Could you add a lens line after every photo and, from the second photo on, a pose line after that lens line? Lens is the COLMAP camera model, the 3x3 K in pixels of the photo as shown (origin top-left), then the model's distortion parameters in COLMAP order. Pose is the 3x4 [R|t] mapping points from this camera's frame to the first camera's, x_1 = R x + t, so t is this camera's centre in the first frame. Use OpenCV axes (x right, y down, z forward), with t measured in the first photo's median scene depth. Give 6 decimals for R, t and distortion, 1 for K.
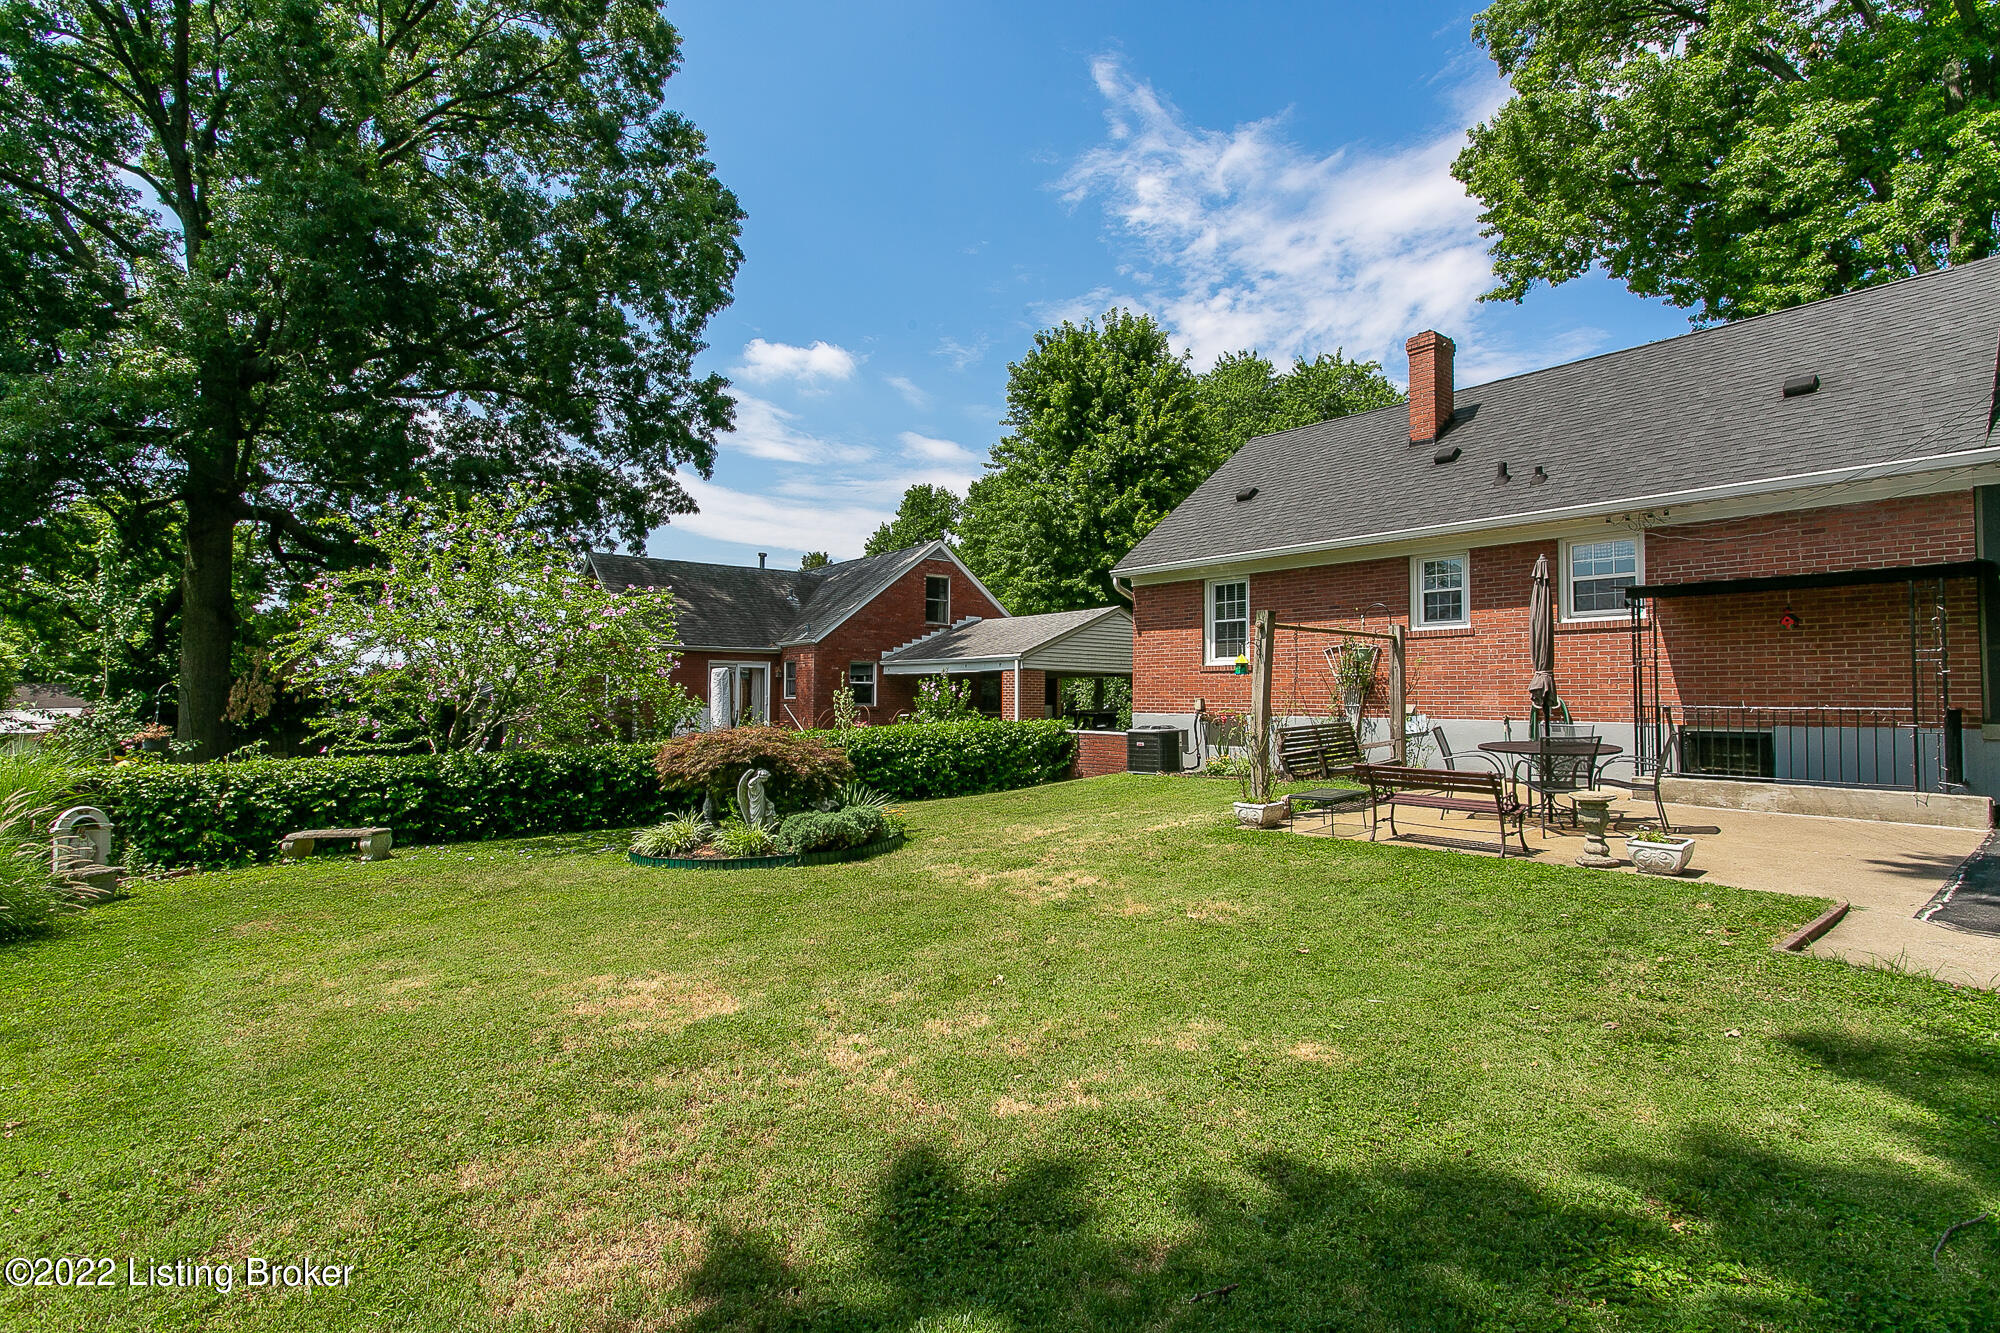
lens RADIAL K [[938.7, 0, 990.3], [0, 938.7, 665.2], [0, 0, 1]] dist [-0.000327, 0.001859]
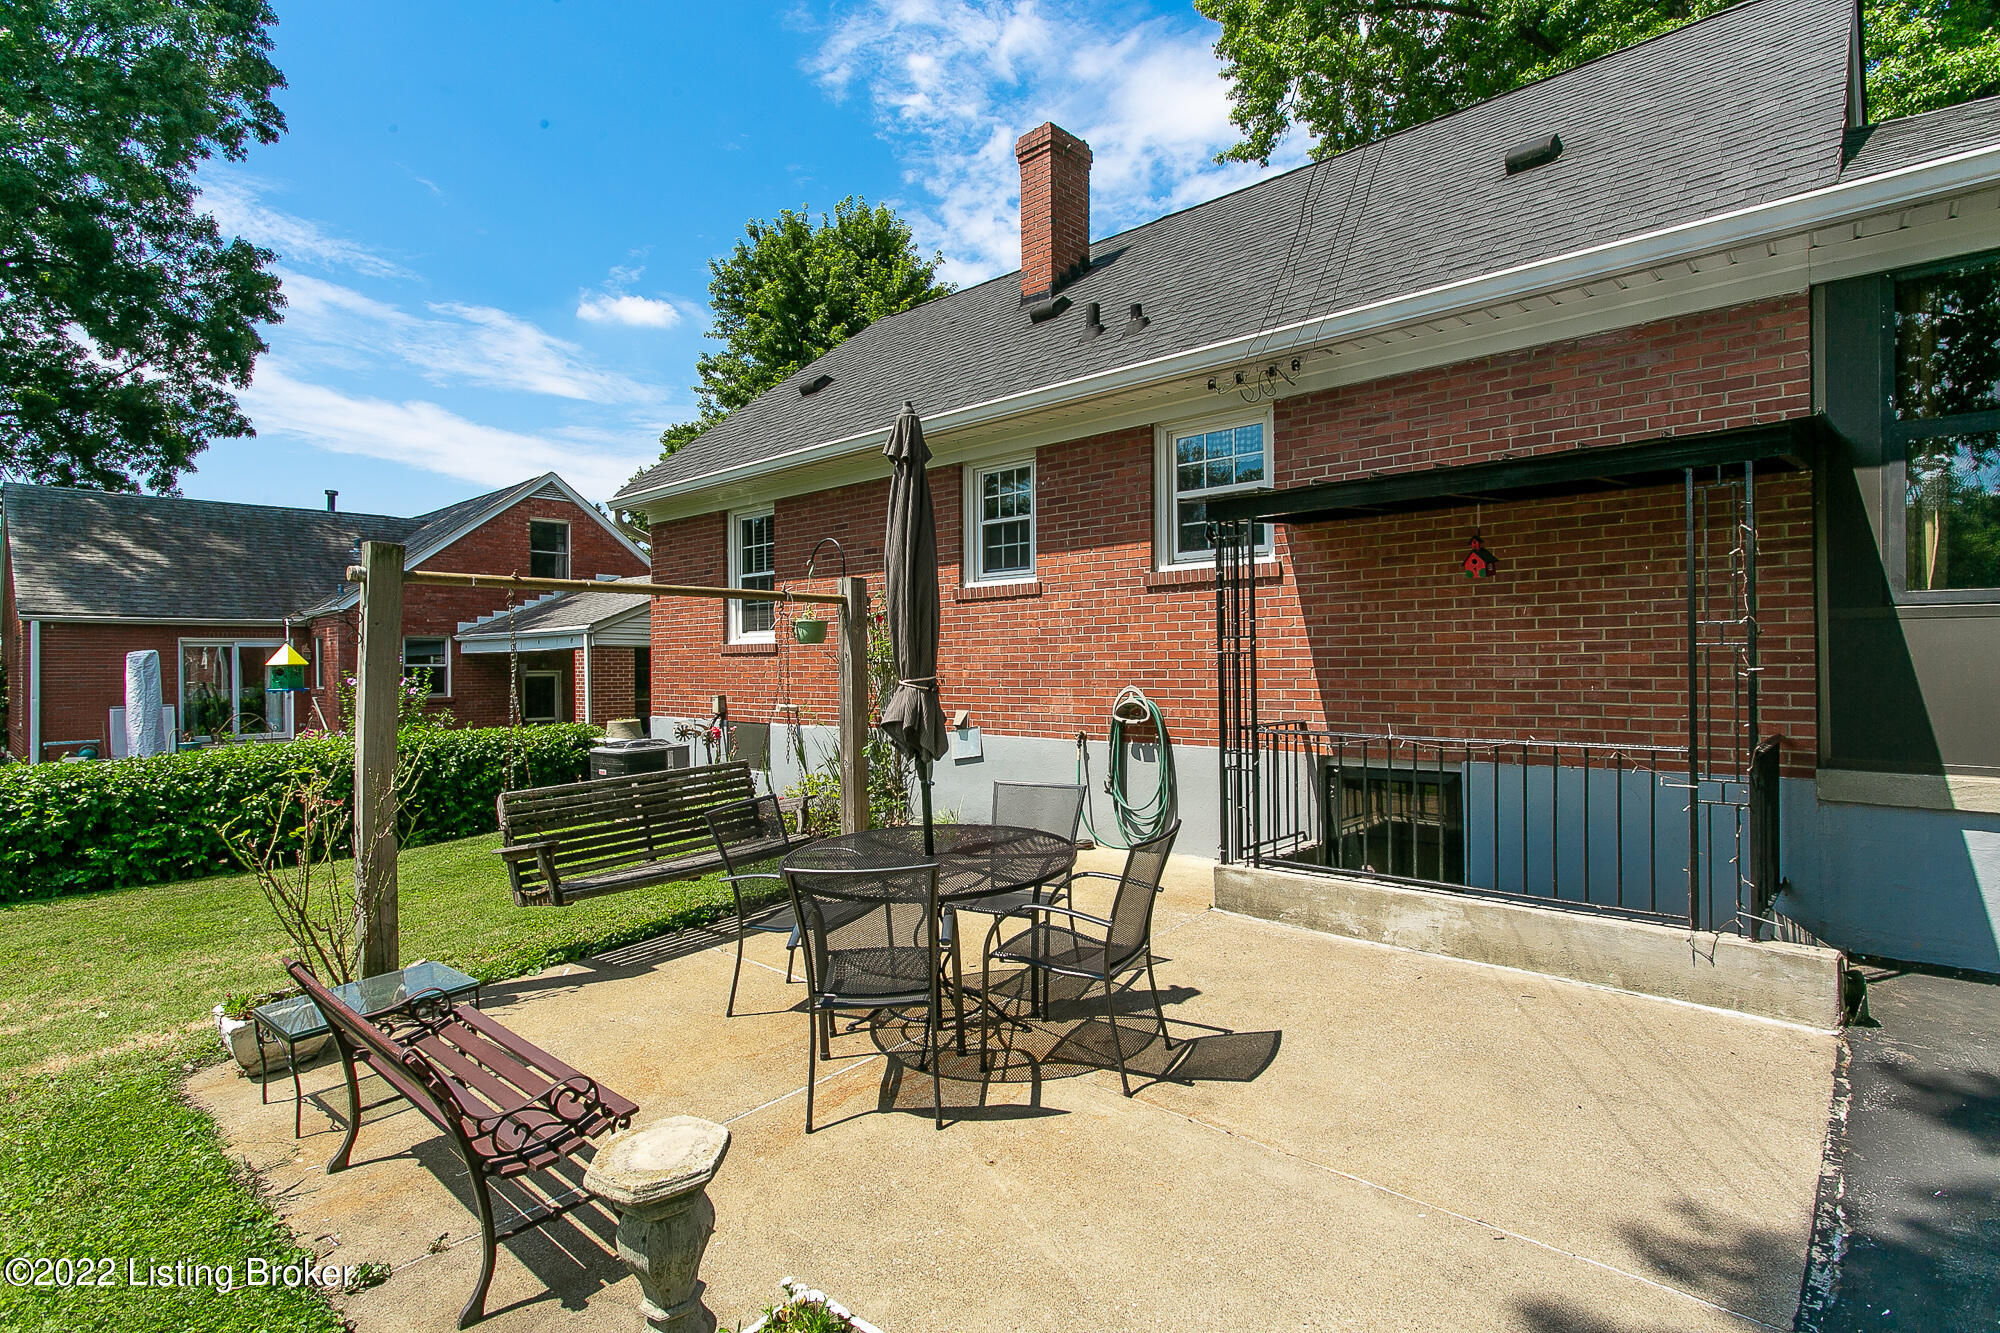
lens RADIAL K [[938.7, 0, 1007.7], [0, 938.7, 659.3], [0, 0, 1]] dist [-0.000327, 0.001859]
pose [[0.992102, -0.015453, 0.124480, 0.410348], [0.011206, 0.999333, 0.034748, -0.011950], [-0.124934, -0.033078, 0.991613, 0.405495]]
